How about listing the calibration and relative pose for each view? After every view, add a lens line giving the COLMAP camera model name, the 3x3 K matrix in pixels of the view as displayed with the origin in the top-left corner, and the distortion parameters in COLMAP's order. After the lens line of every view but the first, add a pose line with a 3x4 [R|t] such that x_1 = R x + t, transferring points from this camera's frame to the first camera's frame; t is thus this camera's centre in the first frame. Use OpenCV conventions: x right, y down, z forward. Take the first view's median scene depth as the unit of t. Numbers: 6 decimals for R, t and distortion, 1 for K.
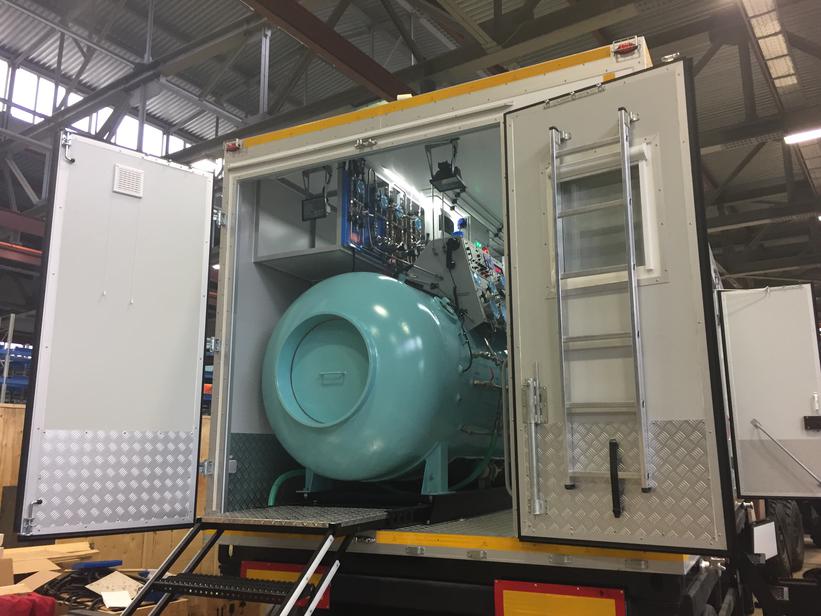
lens RADIAL K [[866.1, 0, 410.0], [0, 866.1, 361.8], [0, 0, 1]] dist [0.019101, 0.030926]
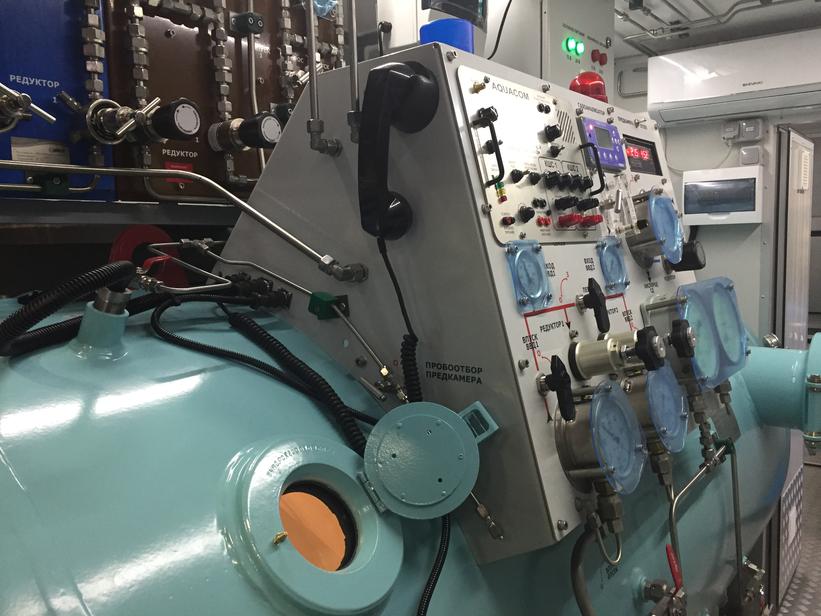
lens RADIAL K [[795.2, 0, 409.2], [0, 795.2, 357.9], [0, 0, 1]] dist [0.020209, -0.016124]
pose [[0.986235, 0.006793, -0.165211, 0.084947], [0.038578, 0.962129, 0.269851, -0.135426], [0.160787, -0.272510, 0.948623, 0.866542]]
